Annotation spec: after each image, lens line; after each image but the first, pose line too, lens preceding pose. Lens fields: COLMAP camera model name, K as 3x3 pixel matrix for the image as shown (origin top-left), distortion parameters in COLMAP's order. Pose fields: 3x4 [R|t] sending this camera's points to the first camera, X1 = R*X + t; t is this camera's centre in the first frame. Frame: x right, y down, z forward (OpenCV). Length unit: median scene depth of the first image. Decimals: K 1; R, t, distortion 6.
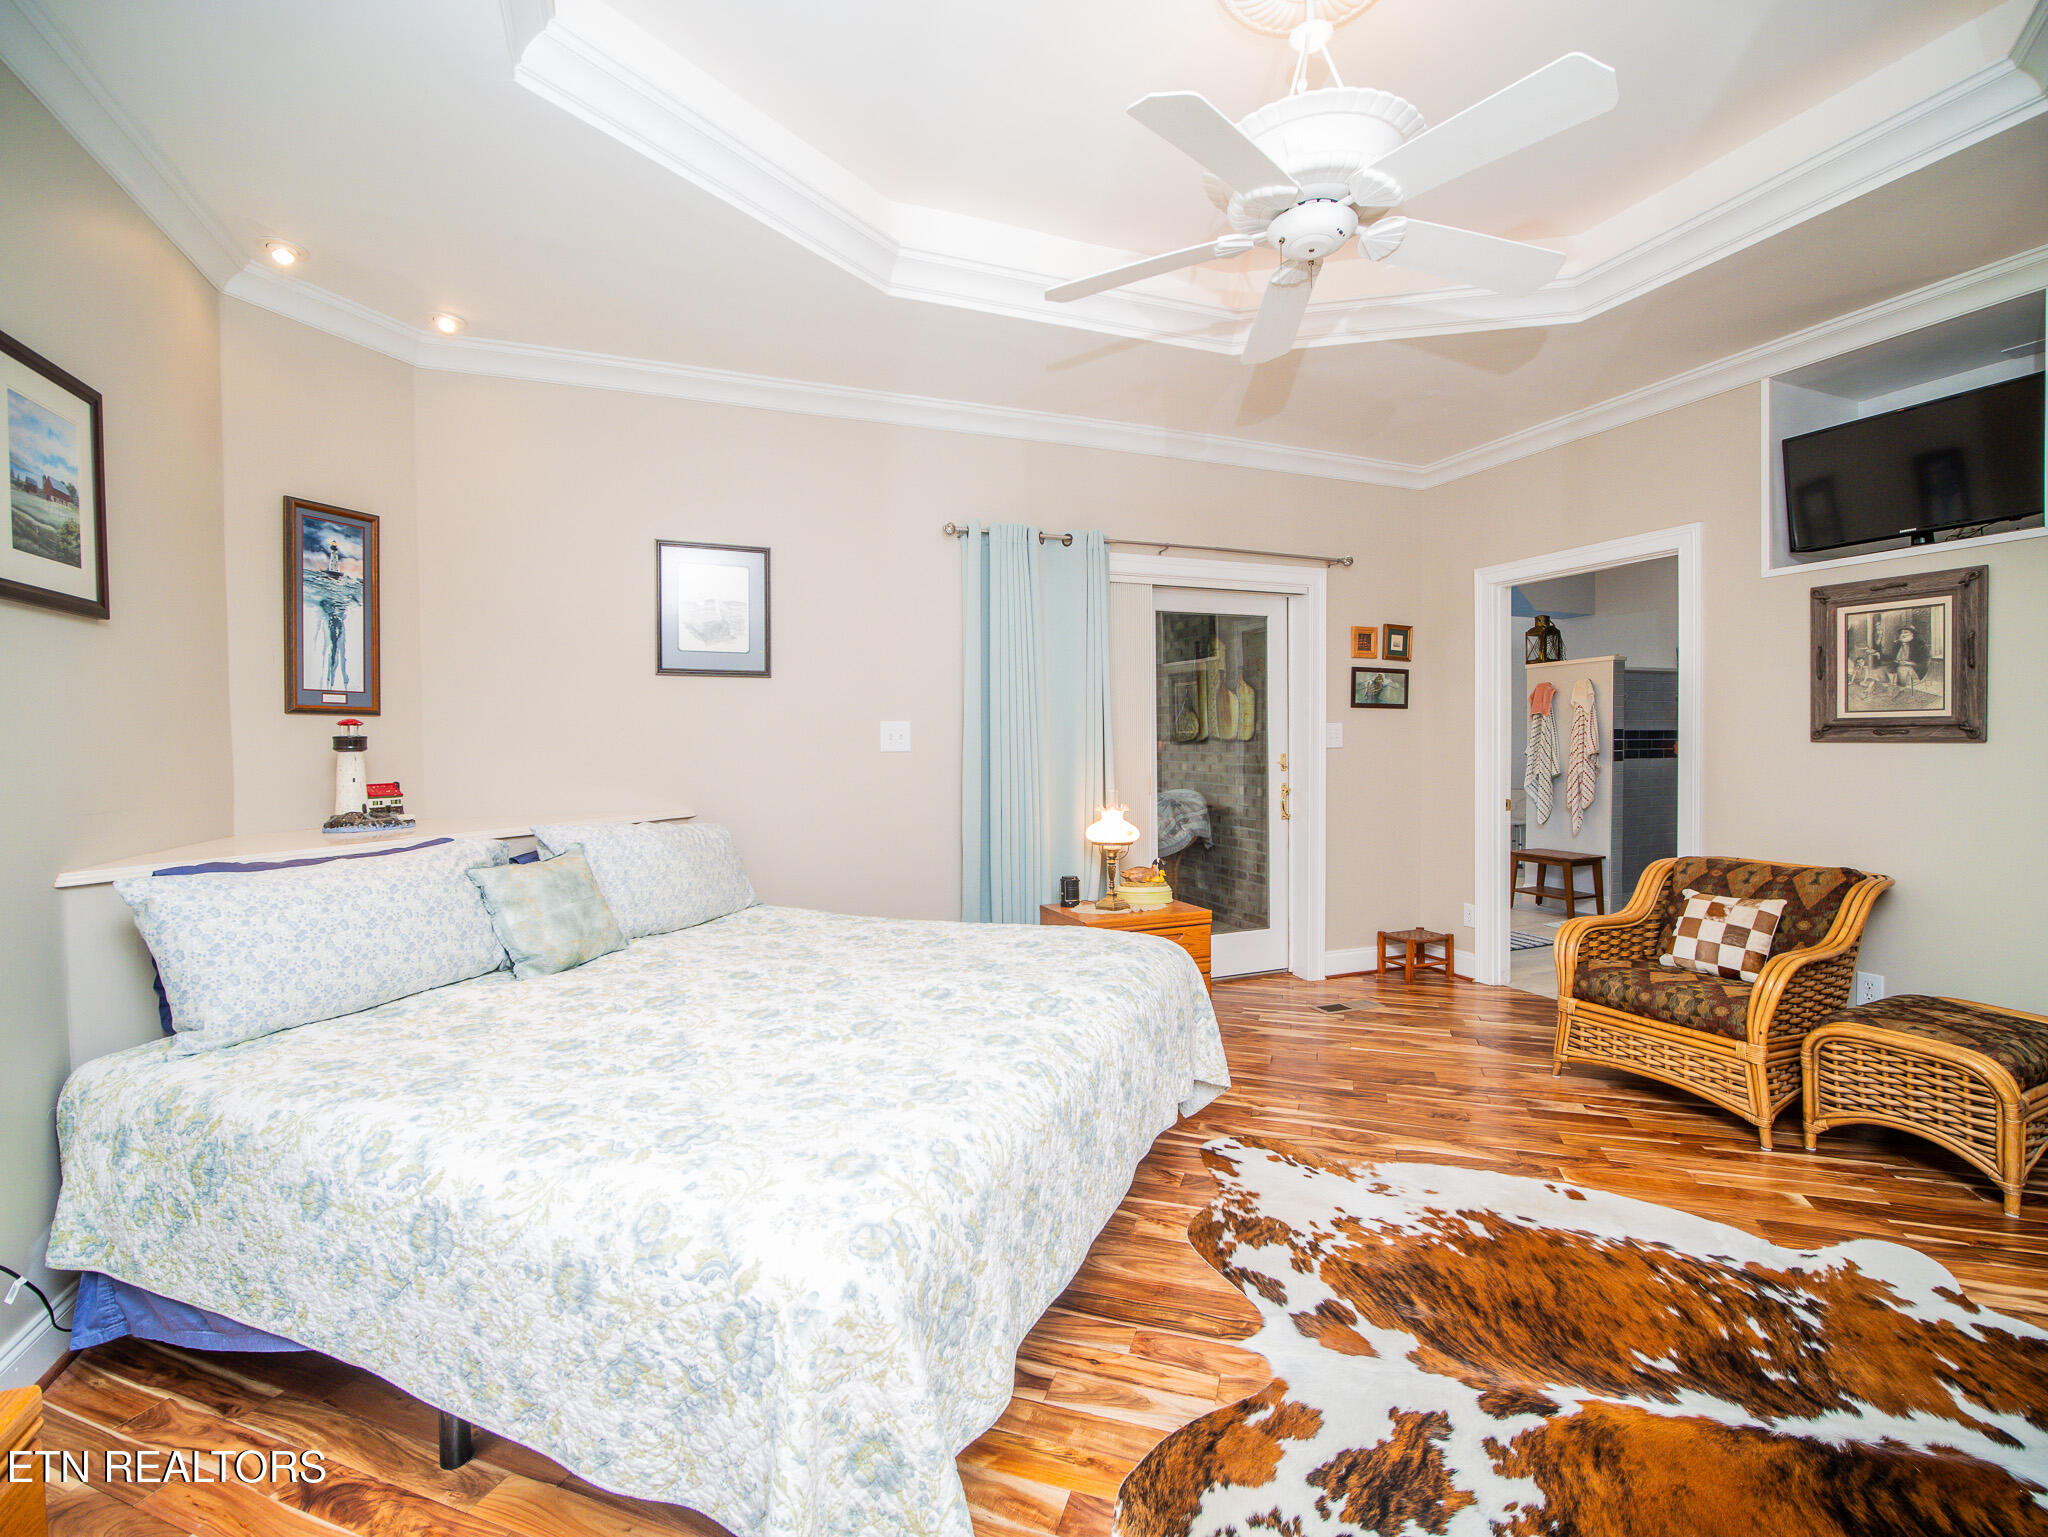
lens RADIAL K [[918.5, 0, 1029.2], [0, 918.5, 766.7], [0, 0, 1]] dist [-0.016787, -0.001252]
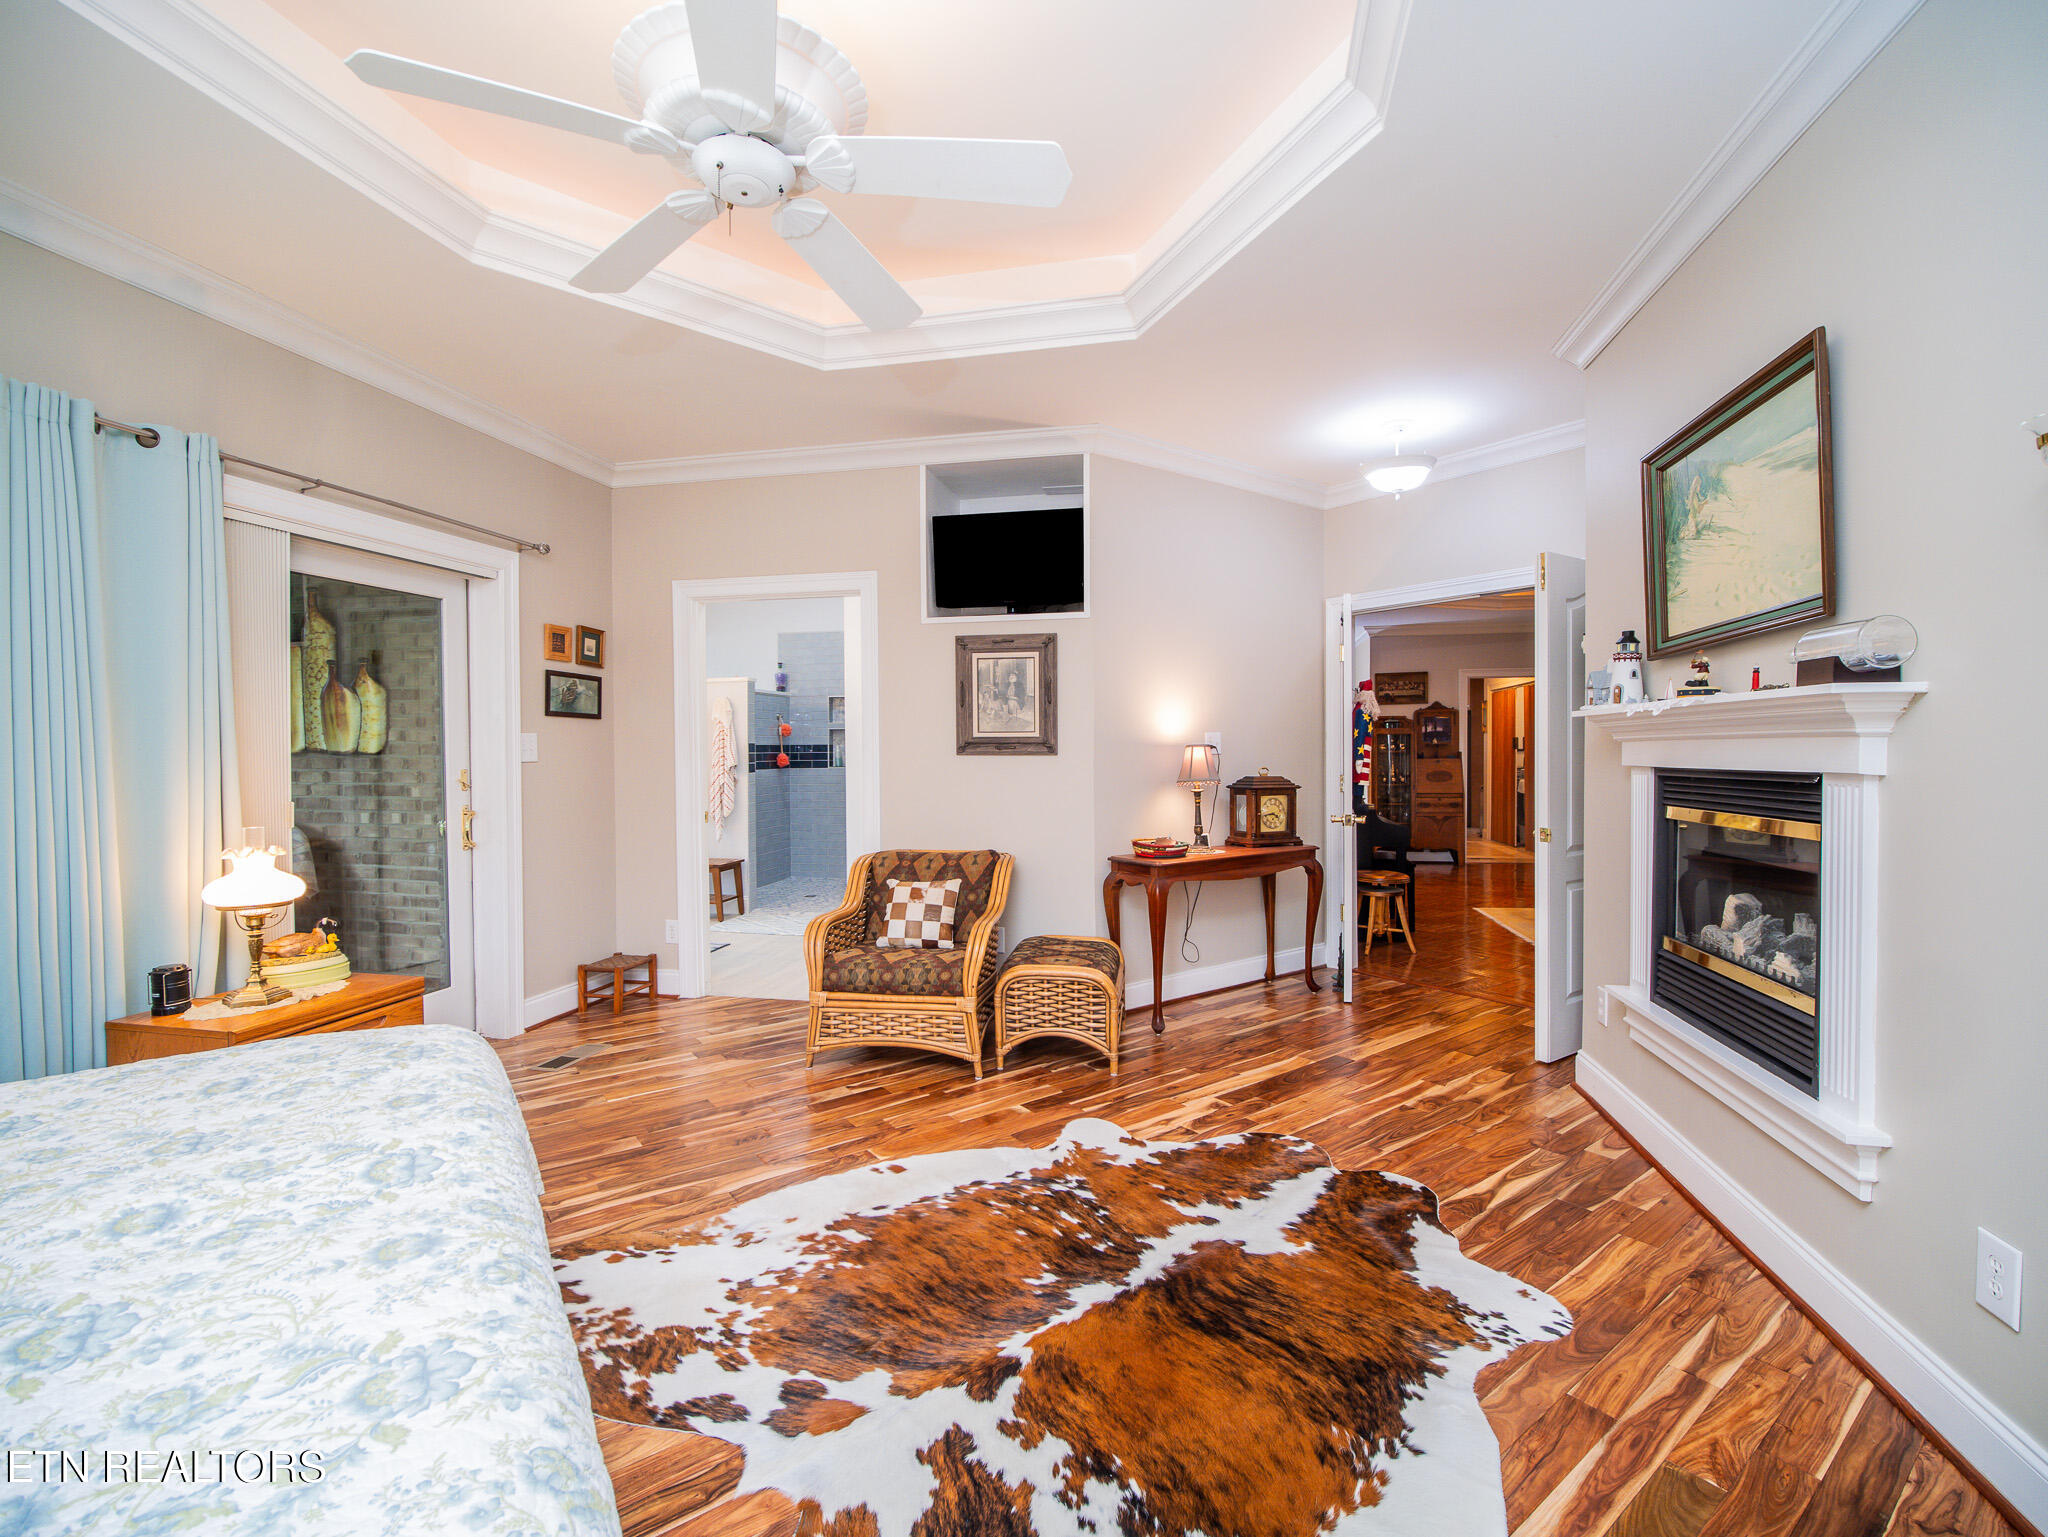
lens RADIAL K [[918.5, 0, 1029.2], [0, 918.5, 766.7], [0, 0, 1]] dist [-0.016787, -0.001252]
pose [[0.563456, -0.010195, 0.826083, -0.194703], [0.022088, 0.999752, -0.002728, -0.005569], [-0.825851, 0.019784, 0.563542, 0.215543]]
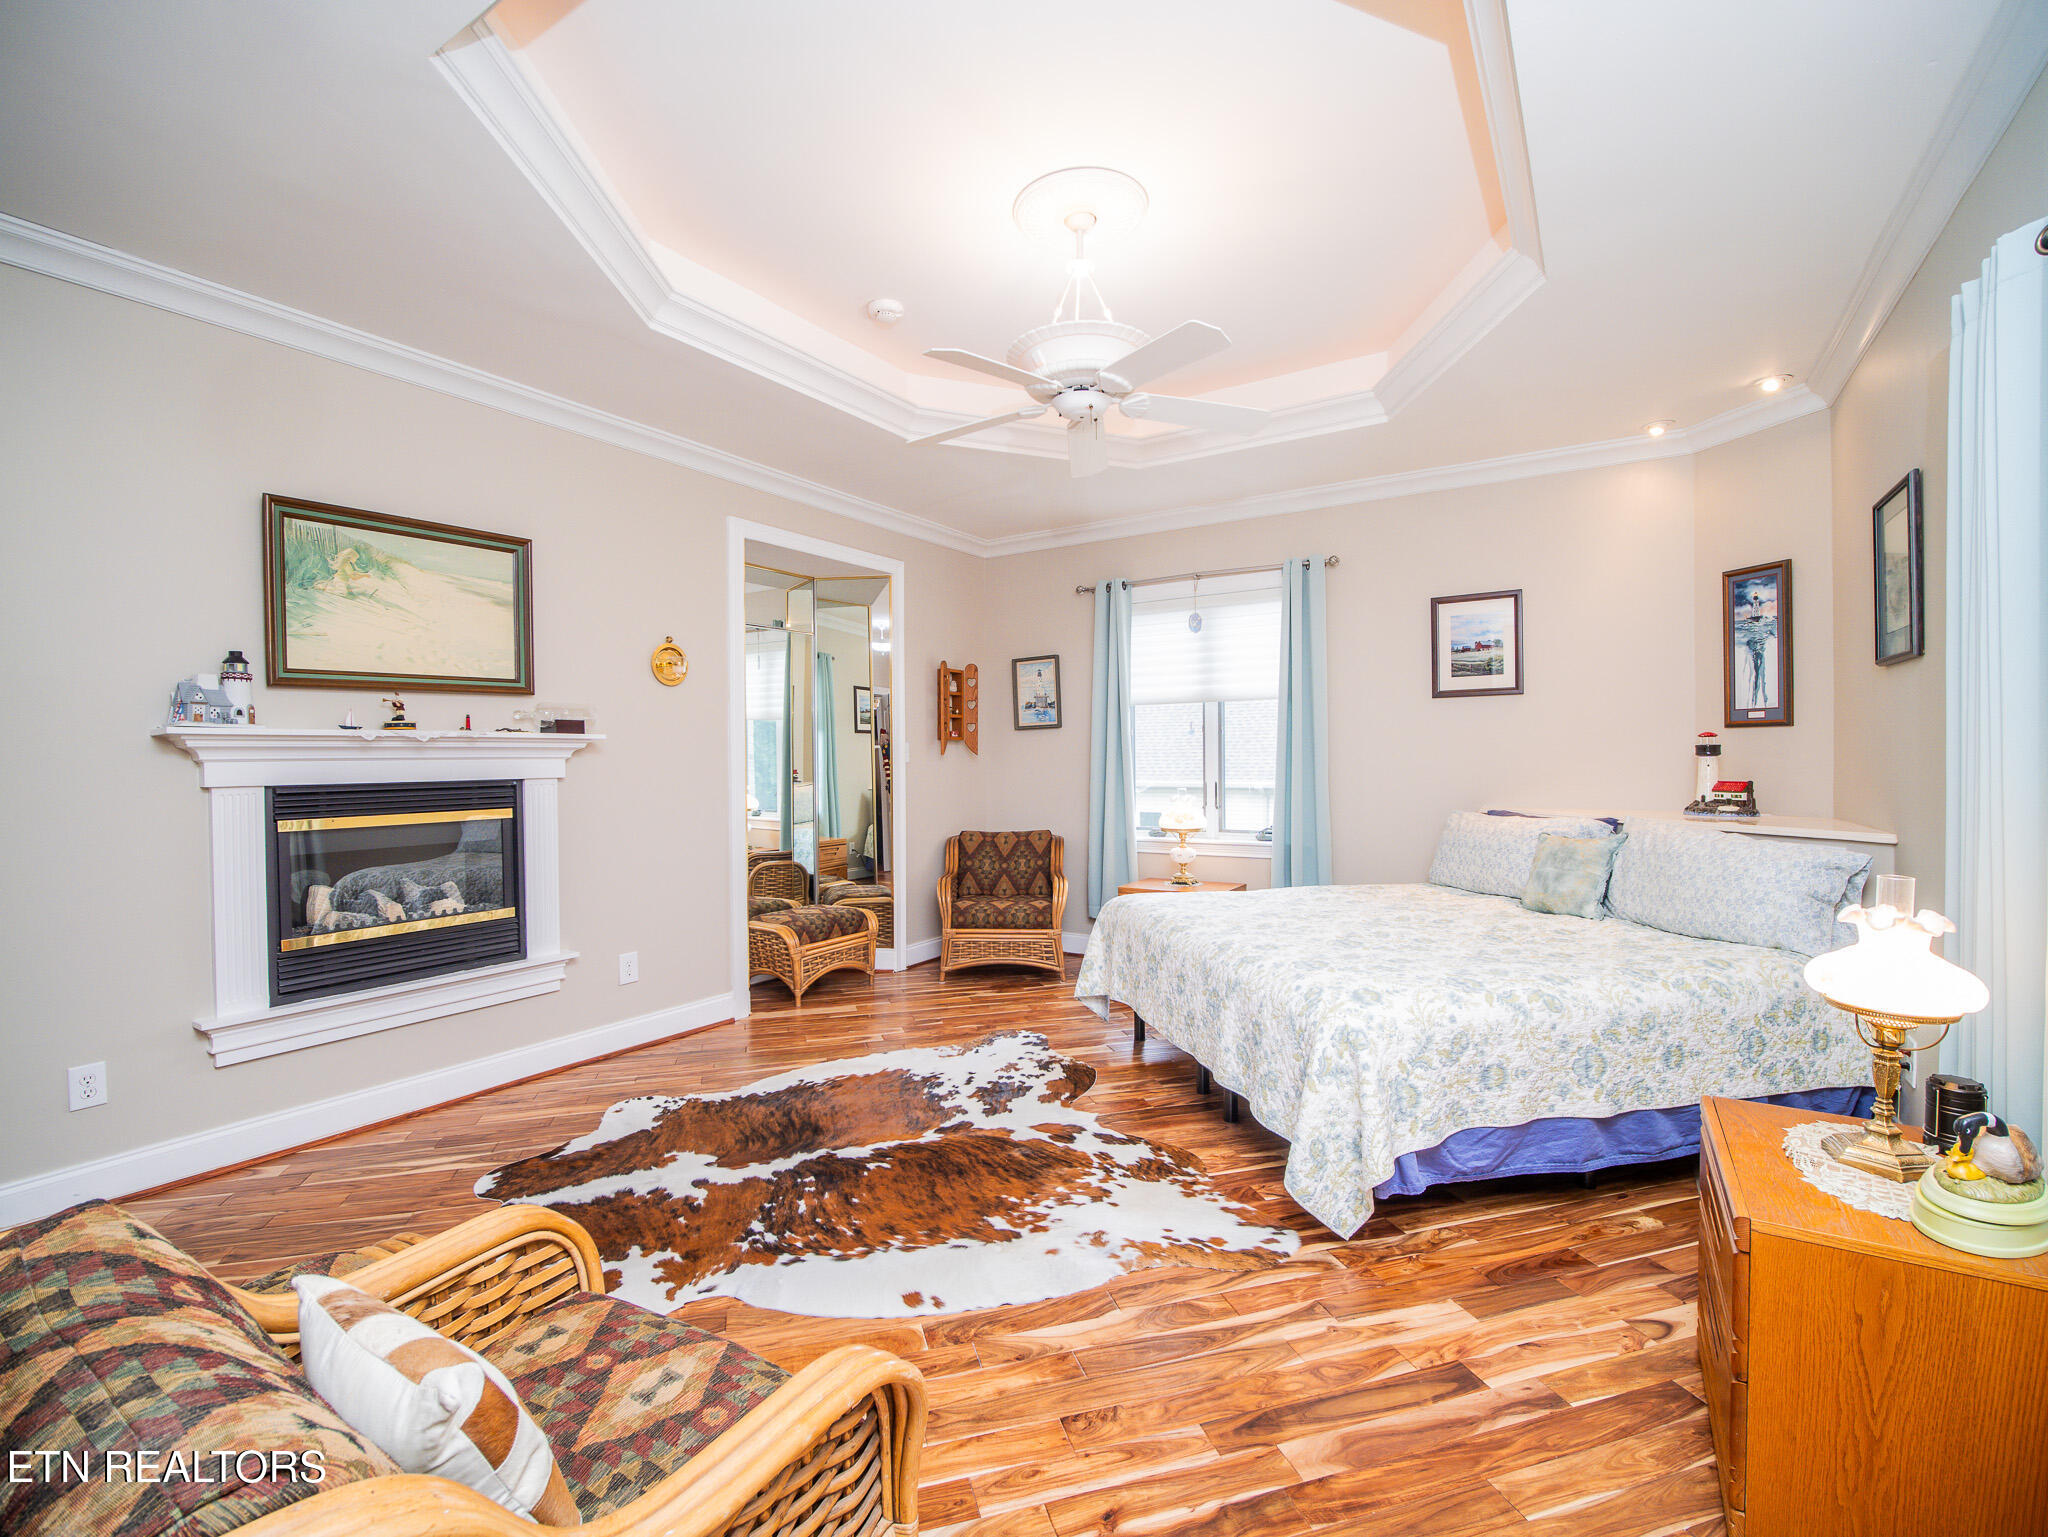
lens RADIAL K [[913.3, 0, 994.7], [0, 913.3, 757.7], [0, 0, 1]] dist [-0.015404, -0.000390]
pose [[-0.837855, 0.016104, -0.545655, 0.899774], [0.001820, 0.999642, 0.026708, -0.053264], [0.545890, 0.021385, -0.837584, 1.581292]]
